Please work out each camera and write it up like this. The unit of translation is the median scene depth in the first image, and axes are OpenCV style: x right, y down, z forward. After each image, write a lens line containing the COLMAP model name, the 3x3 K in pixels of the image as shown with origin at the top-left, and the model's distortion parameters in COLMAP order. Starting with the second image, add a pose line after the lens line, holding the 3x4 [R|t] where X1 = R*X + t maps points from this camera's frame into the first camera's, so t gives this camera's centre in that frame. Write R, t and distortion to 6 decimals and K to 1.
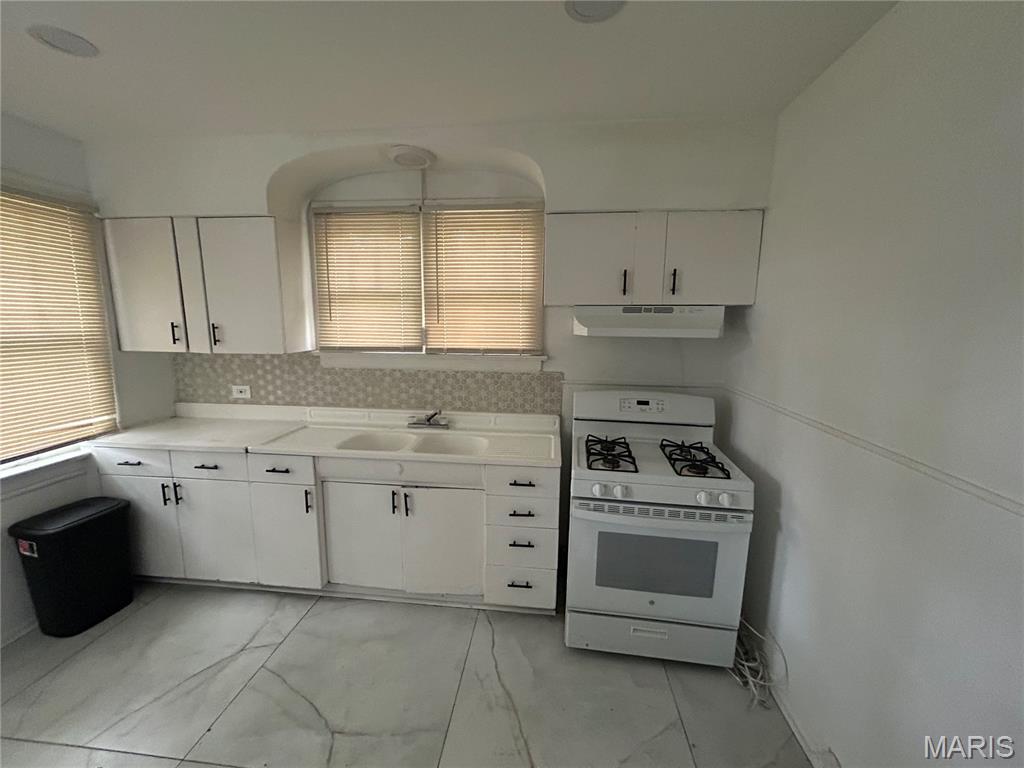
lens RADIAL K [[413.6, 0, 510.9], [0, 413.6, 383.4], [0, 0, 1]] dist [0.002122, 0.000527]
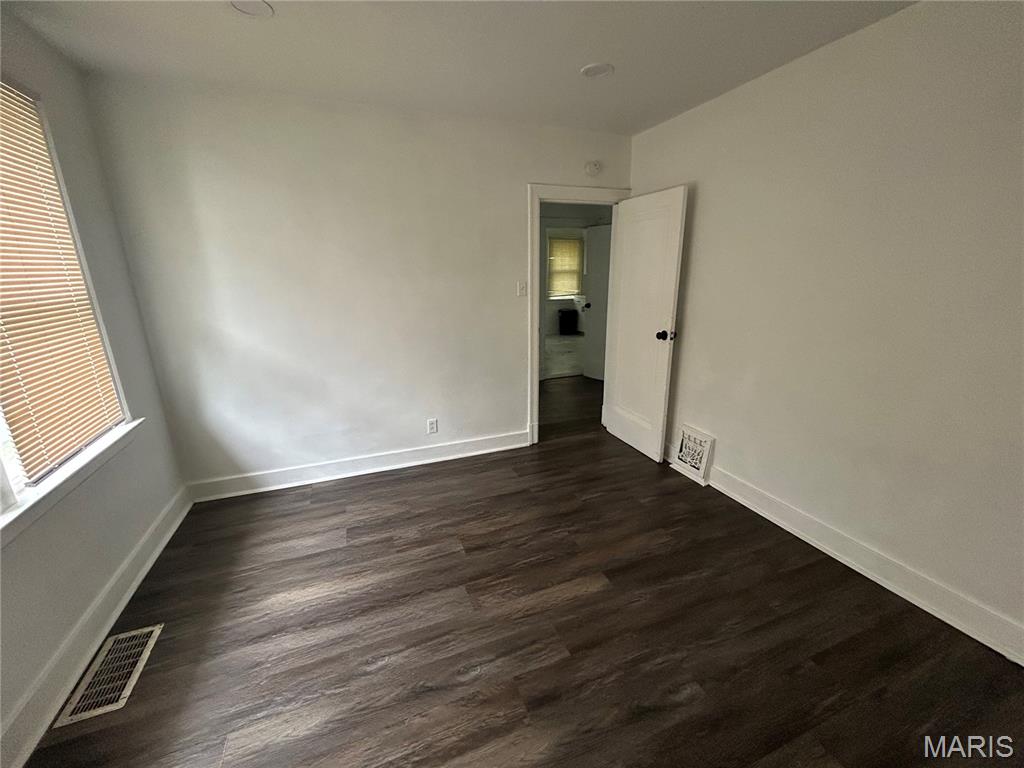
lens RADIAL K [[413.6, 0, 511.0], [0, 413.6, 383.6], [0, 0, 1]] dist [0.002122, 0.000527]
pose [[0.478129, 0.218487, -0.850680, 2.479116], [-0.116929, 0.975777, 0.184896, 0.307530], [0.870471, 0.011065, 0.492095, -1.629183]]
